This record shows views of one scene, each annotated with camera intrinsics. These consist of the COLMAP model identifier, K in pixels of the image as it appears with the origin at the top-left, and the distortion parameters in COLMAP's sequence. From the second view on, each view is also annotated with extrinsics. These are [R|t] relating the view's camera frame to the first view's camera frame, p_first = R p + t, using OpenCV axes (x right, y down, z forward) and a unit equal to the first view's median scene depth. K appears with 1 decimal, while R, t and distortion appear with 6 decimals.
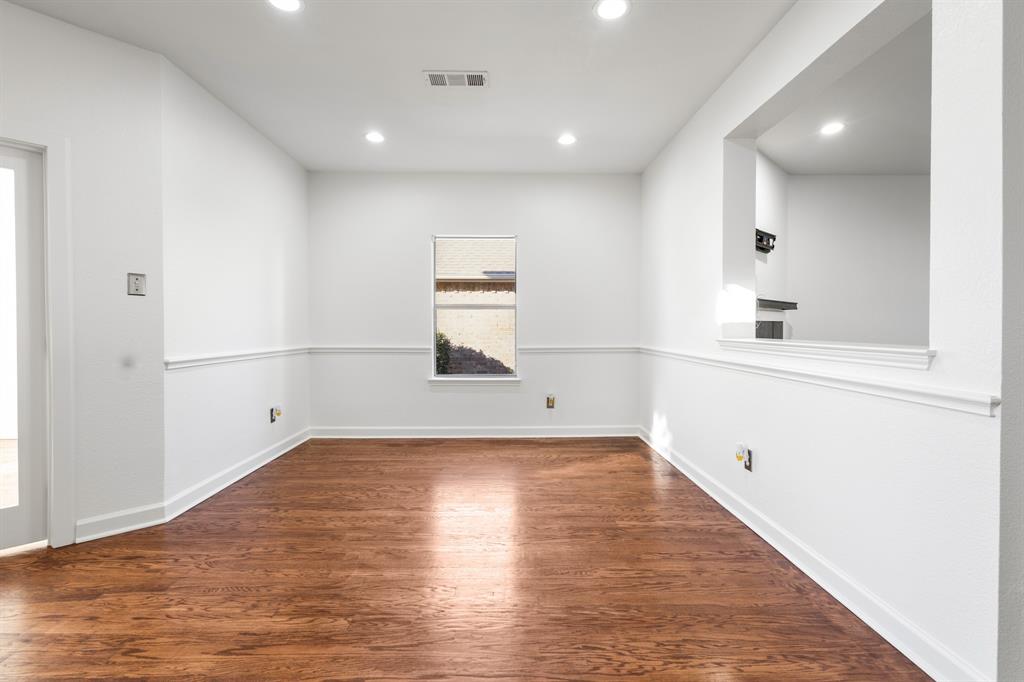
lens RADIAL K [[473.1, 0, 512.1], [0, 473.1, 337.1], [0, 0, 1]] dist [0.010029, -0.001544]
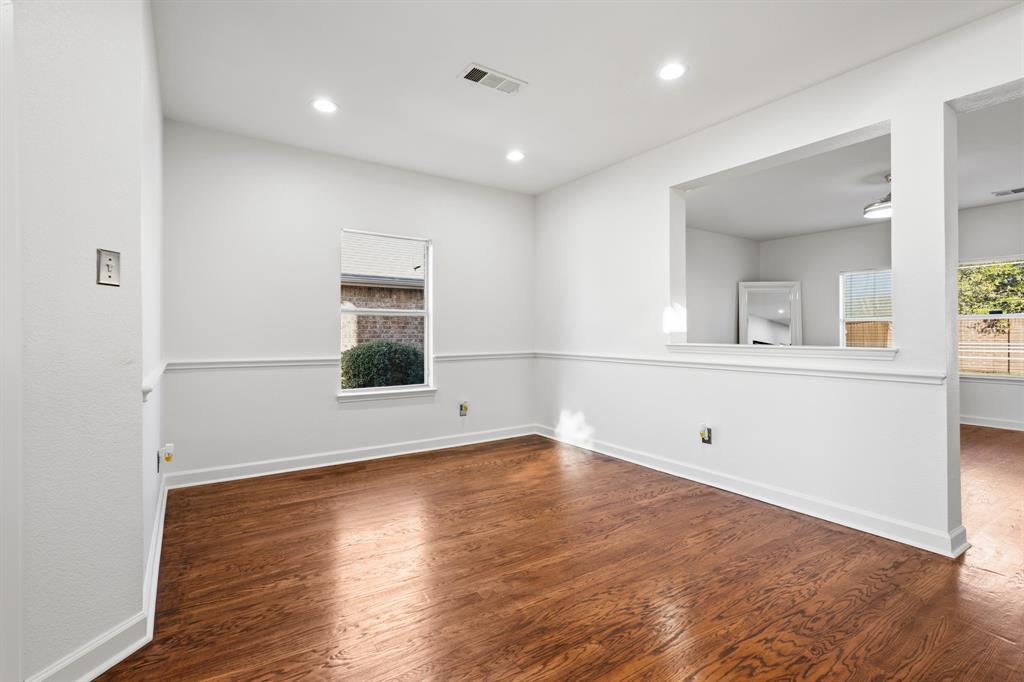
lens RADIAL K [[473.1, 0, 515.3], [0, 473.1, 336.0], [0, 0, 1]] dist [0.010029, -0.001544]
pose [[0.836458, -0.003071, 0.548022, -0.662494], [0.011727, 0.999856, -0.012296, -0.007763], [-0.547905, 0.016712, 0.836374, 0.184137]]
